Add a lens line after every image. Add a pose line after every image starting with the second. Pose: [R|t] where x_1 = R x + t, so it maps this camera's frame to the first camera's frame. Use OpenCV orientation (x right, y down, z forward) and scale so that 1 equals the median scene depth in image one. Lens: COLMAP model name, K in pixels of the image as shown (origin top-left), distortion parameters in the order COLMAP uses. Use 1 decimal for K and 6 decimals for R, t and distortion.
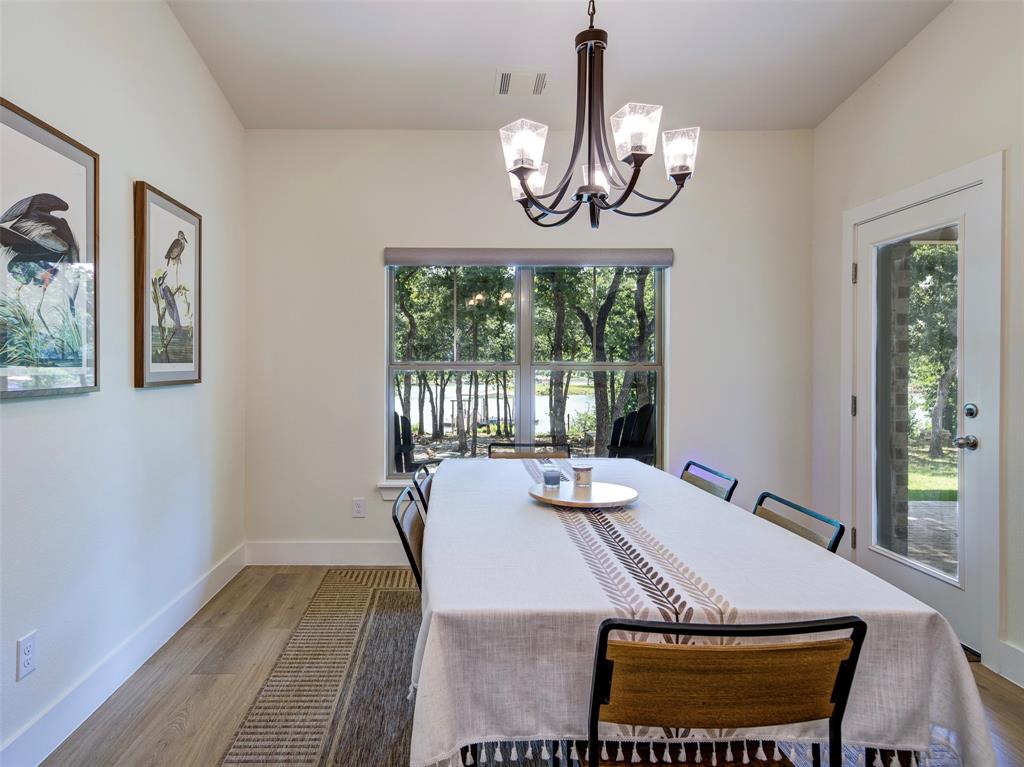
lens RADIAL K [[606.2, 0, 509.8], [0, 606.2, 379.1], [0, 0, 1]] dist [0.000550, 0.000453]
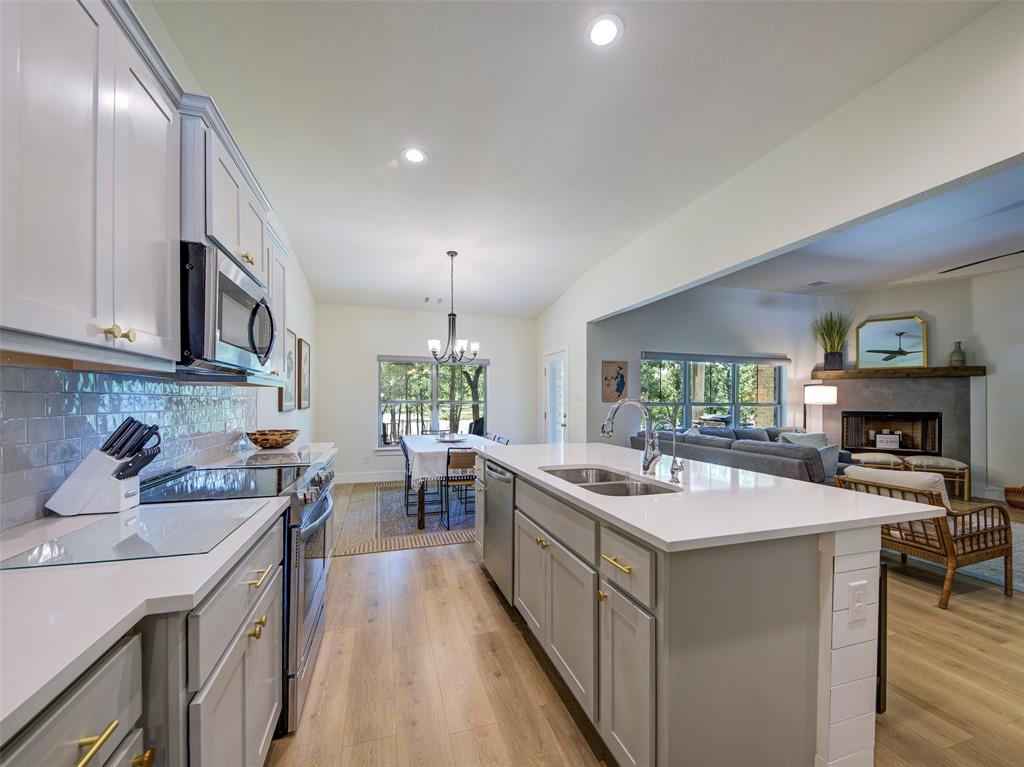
lens RADIAL K [[396.5, 0, 506.6], [0, 396.5, 406.4], [0, 0, 1]] dist [-0.004267, -0.003569]
pose [[0.979219, 0.000739, 0.202804, -0.023270], [0.001292, 0.999950, -0.009882, 0.019443], [-0.202801, 0.009939, 0.979169, -0.999855]]
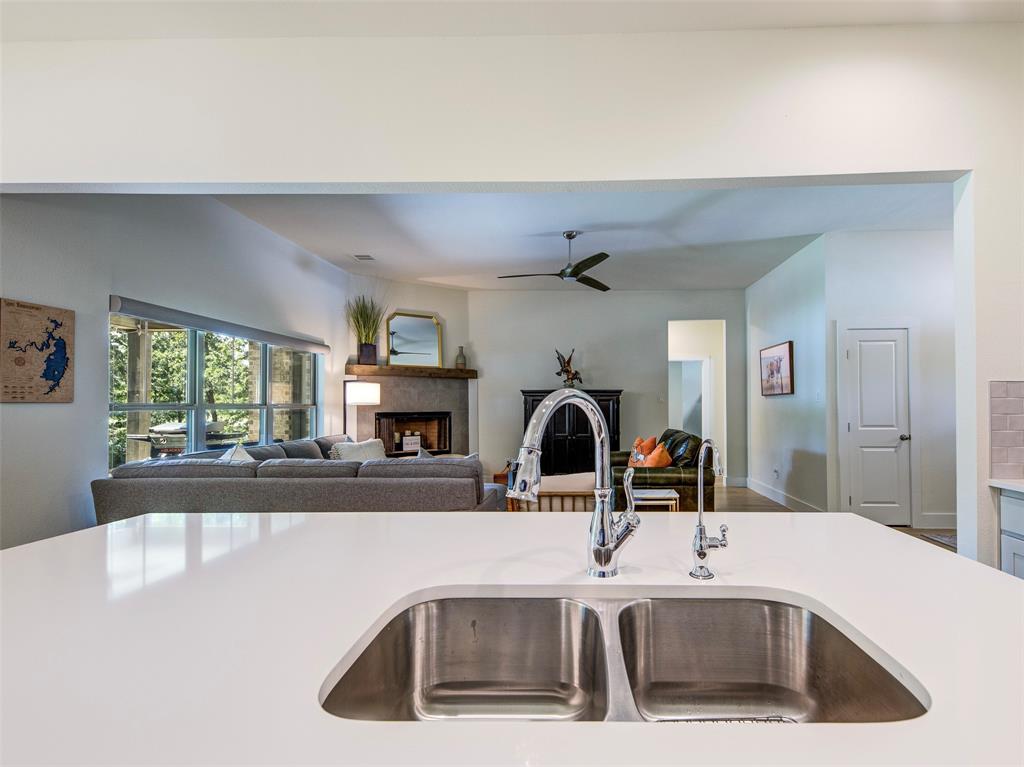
lens RADIAL K [[485.4, 0, 575.7], [0, 485.4, 394.3], [0, 0, 1]] dist [0.001391, -0.000835]
pose [[0.079774, 0.016730, 0.996673, 0.000429], [0.025366, 0.999501, -0.018807, 0.005742], [-0.996490, 0.026782, 0.079310, -0.336457]]
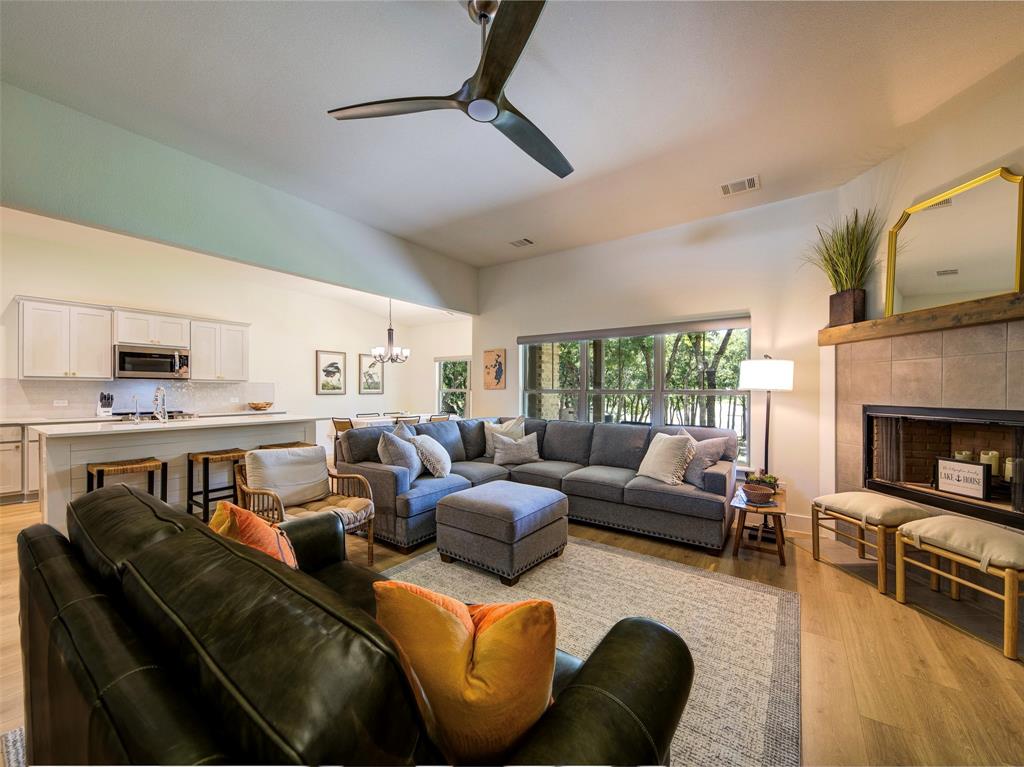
lens RADIAL K [[396.5, 0, 518.2], [0, 396.5, 392.2], [0, 0, 1]] dist [-0.004267, -0.003569]
pose [[0.771205, 0.002741, -0.636581, 2.352181], [-0.015408, 0.999778, -0.014362, 0.020933], [0.636401, 0.020885, 0.771076, -0.657532]]
